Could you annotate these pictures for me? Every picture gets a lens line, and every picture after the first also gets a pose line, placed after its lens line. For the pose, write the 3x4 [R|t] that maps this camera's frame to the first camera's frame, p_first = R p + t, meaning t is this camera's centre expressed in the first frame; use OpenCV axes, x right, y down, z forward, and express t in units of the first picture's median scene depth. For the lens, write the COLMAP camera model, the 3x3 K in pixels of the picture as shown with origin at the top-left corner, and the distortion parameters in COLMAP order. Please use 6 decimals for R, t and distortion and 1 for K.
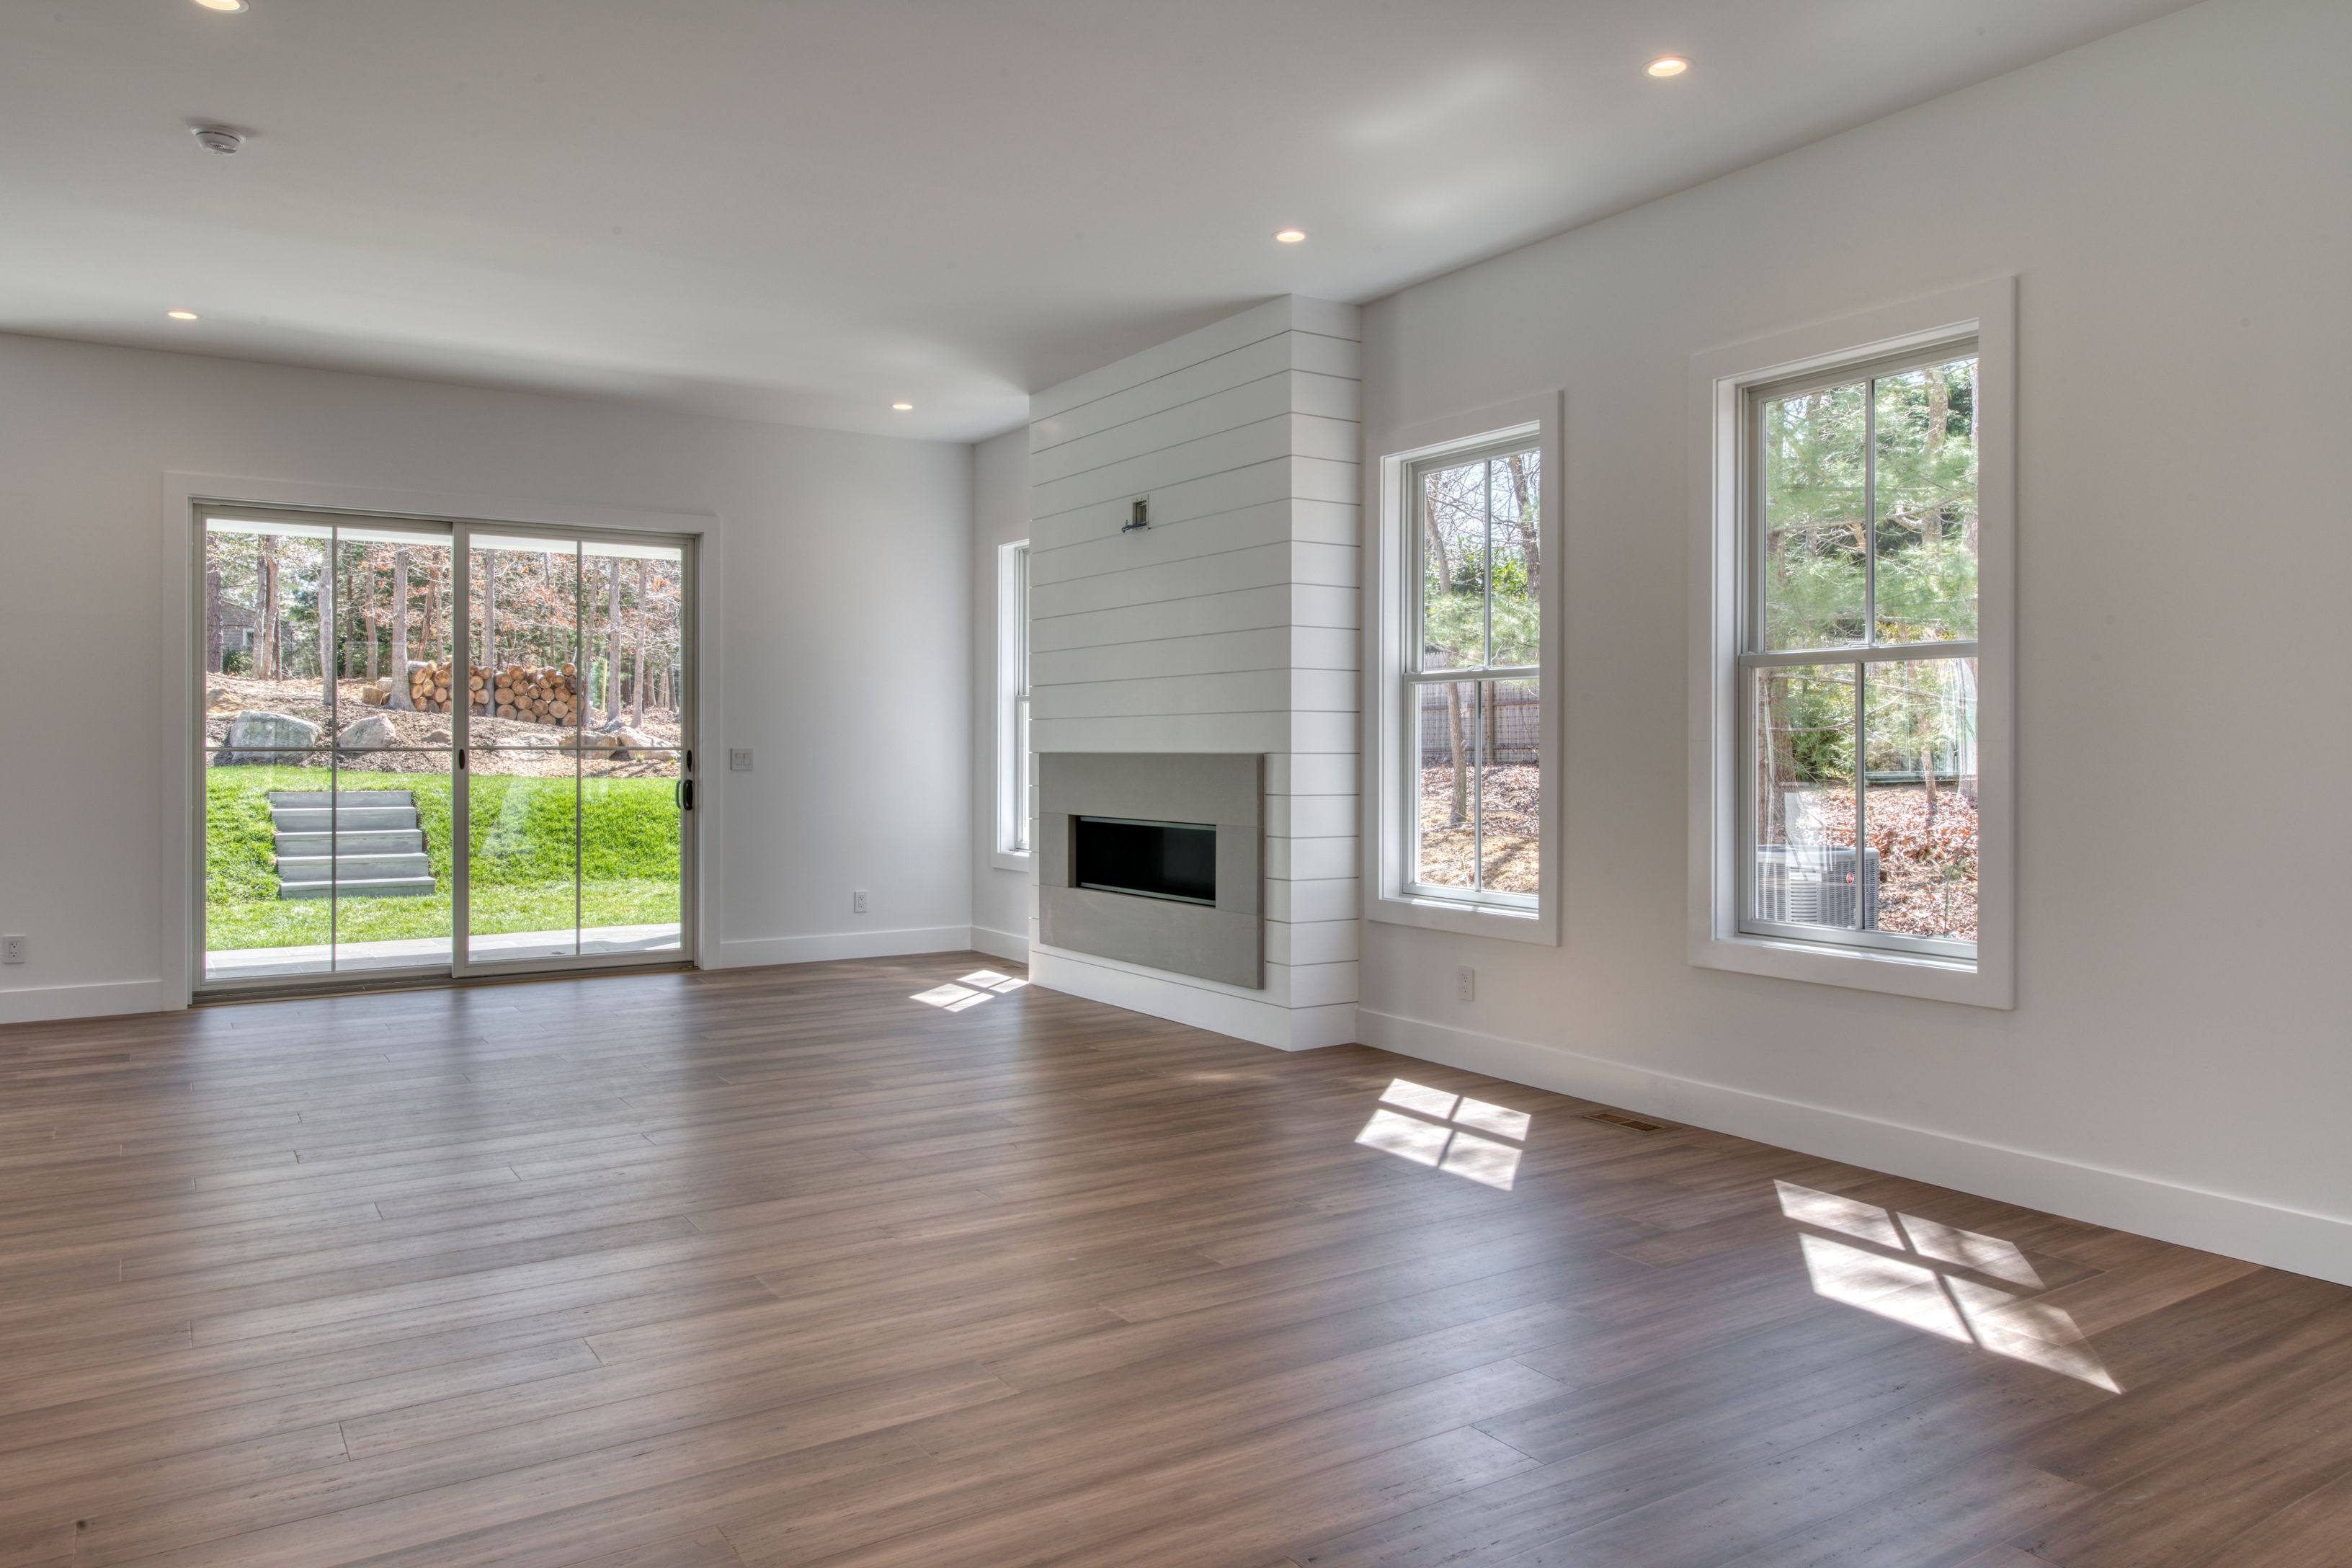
lens RADIAL K [[1599.9, 0, 1175.1], [0, 1599.9, 776.7], [0, 0, 1]] dist [-0.004710, 0.005887]
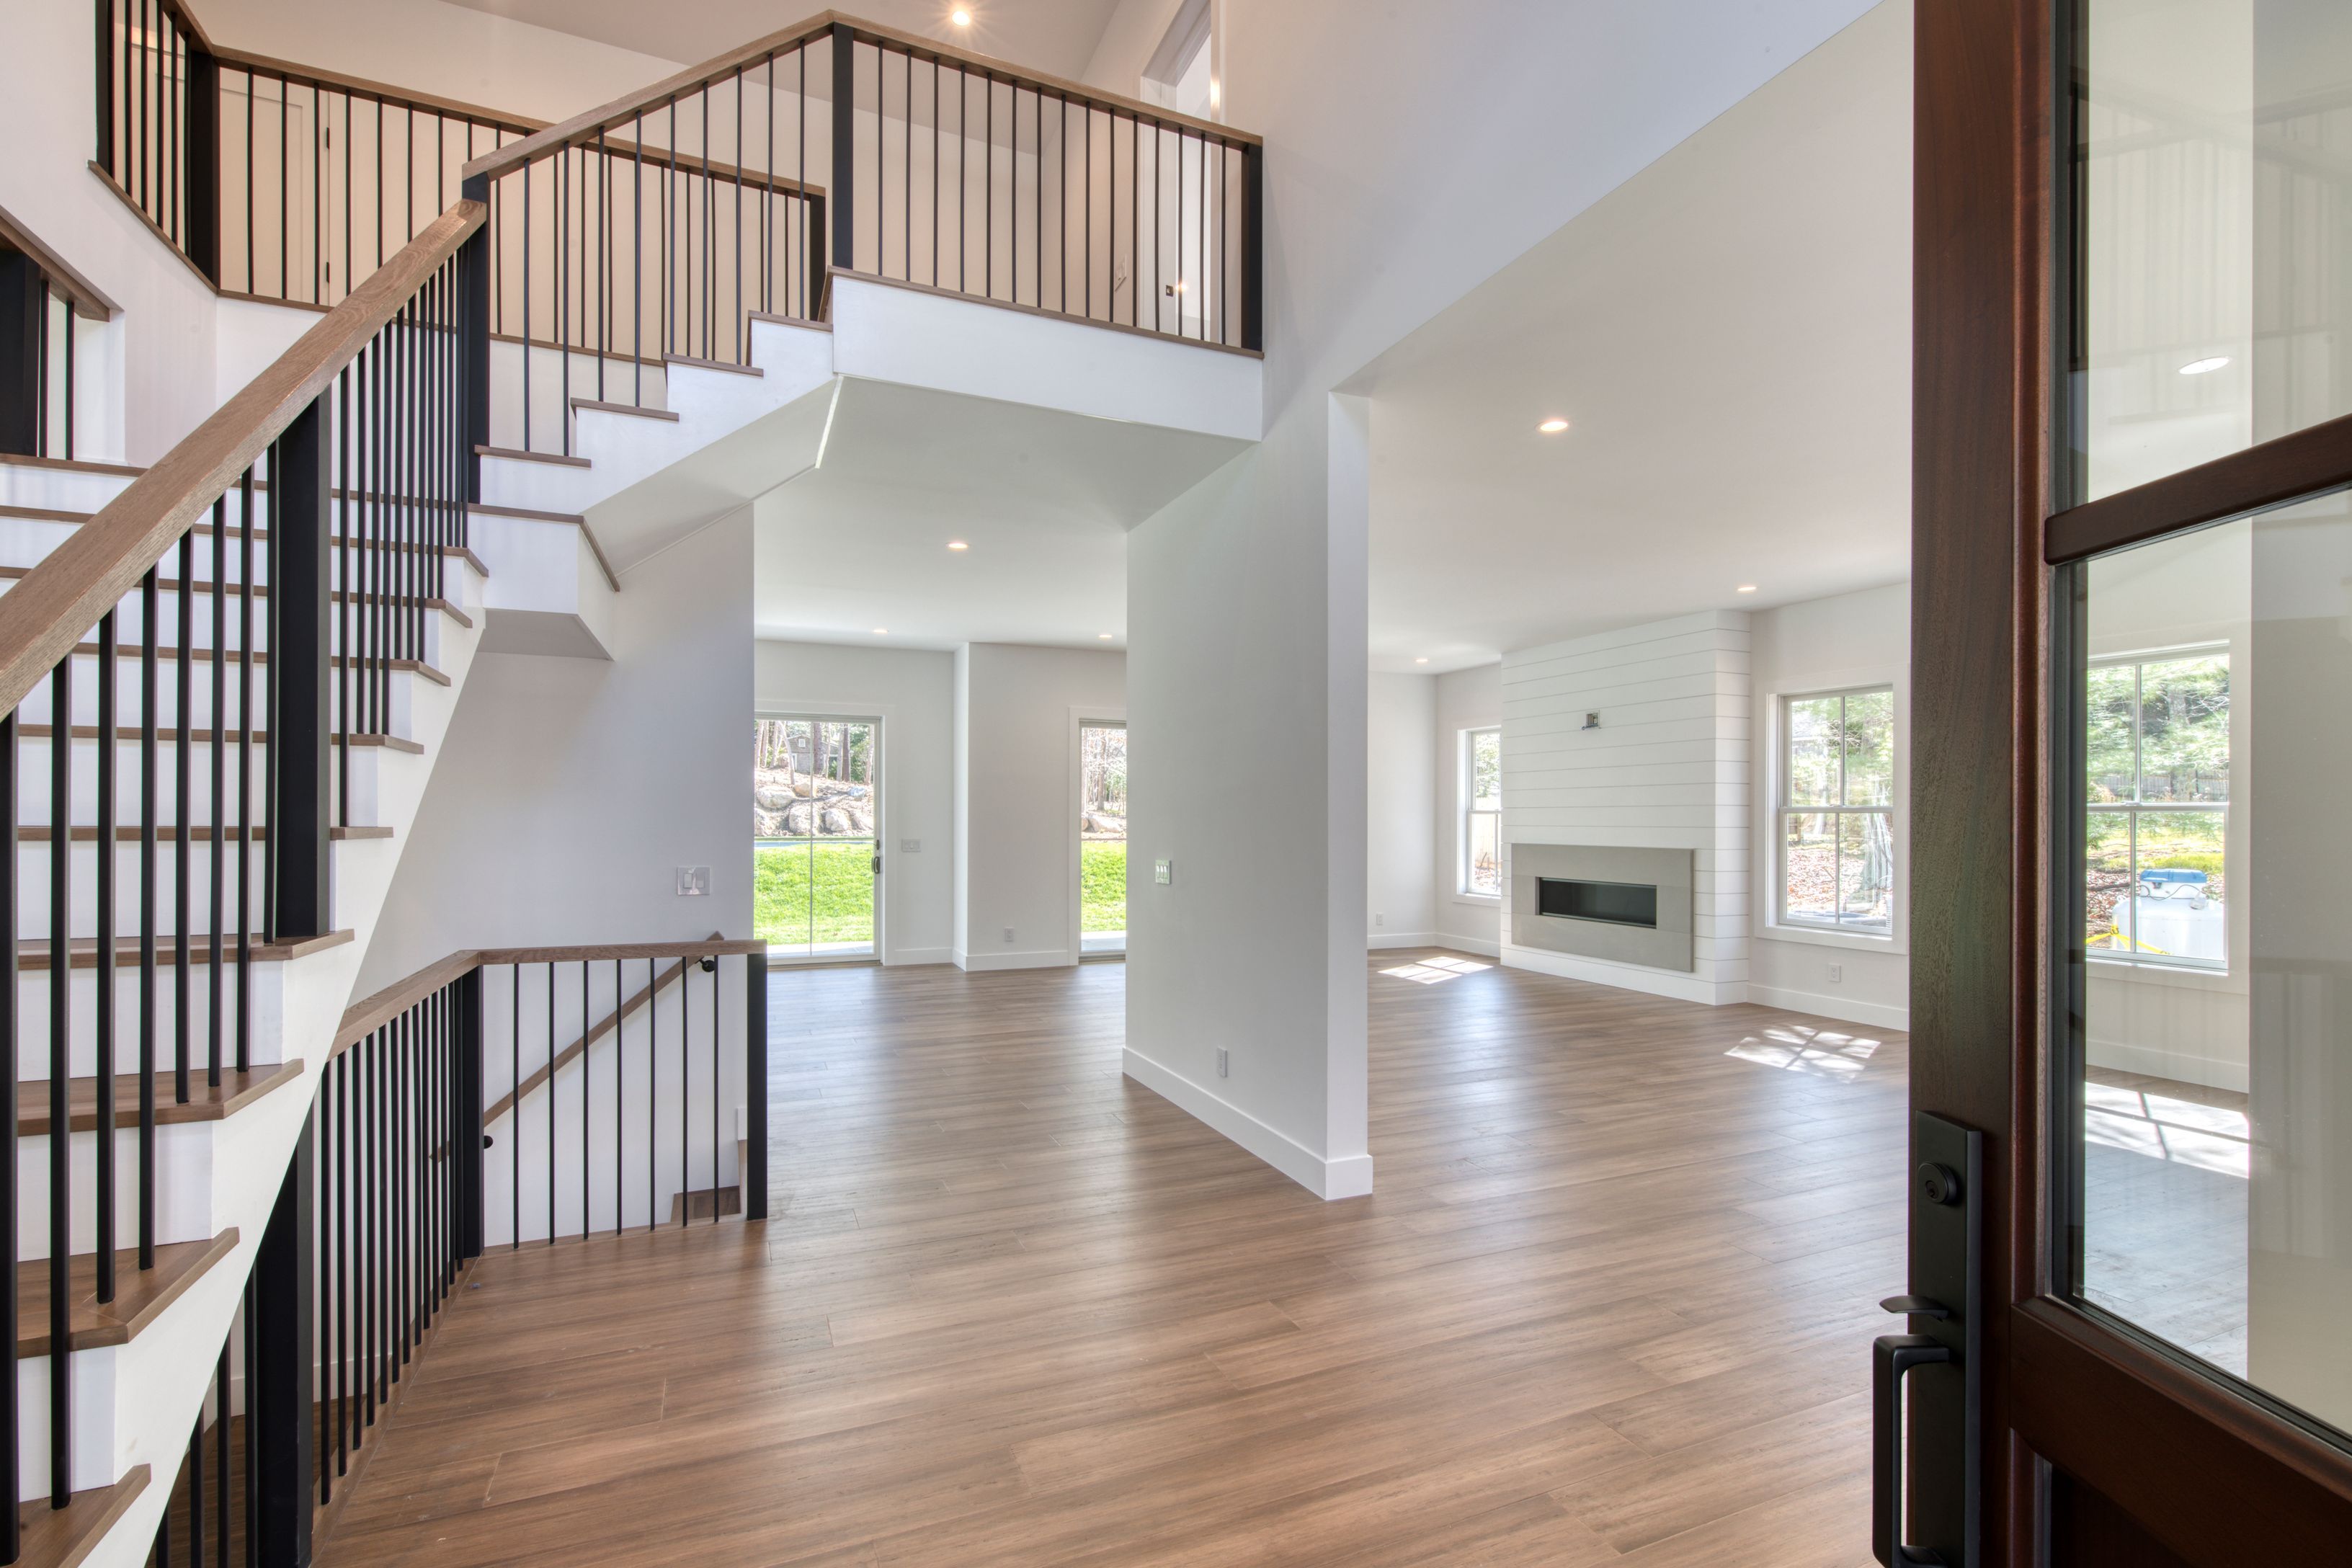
lens RADIAL K [[981.9, 0, 1109.1], [0, 981.9, 828.9], [0, 0, 1]] dist [0.001479, 0.000100]
pose [[0.977981, 0.002282, -0.208681, -0.375707], [-0.004182, 0.999954, -0.008664, -0.024840], [0.208651, 0.009346, 0.977945, -0.288483]]
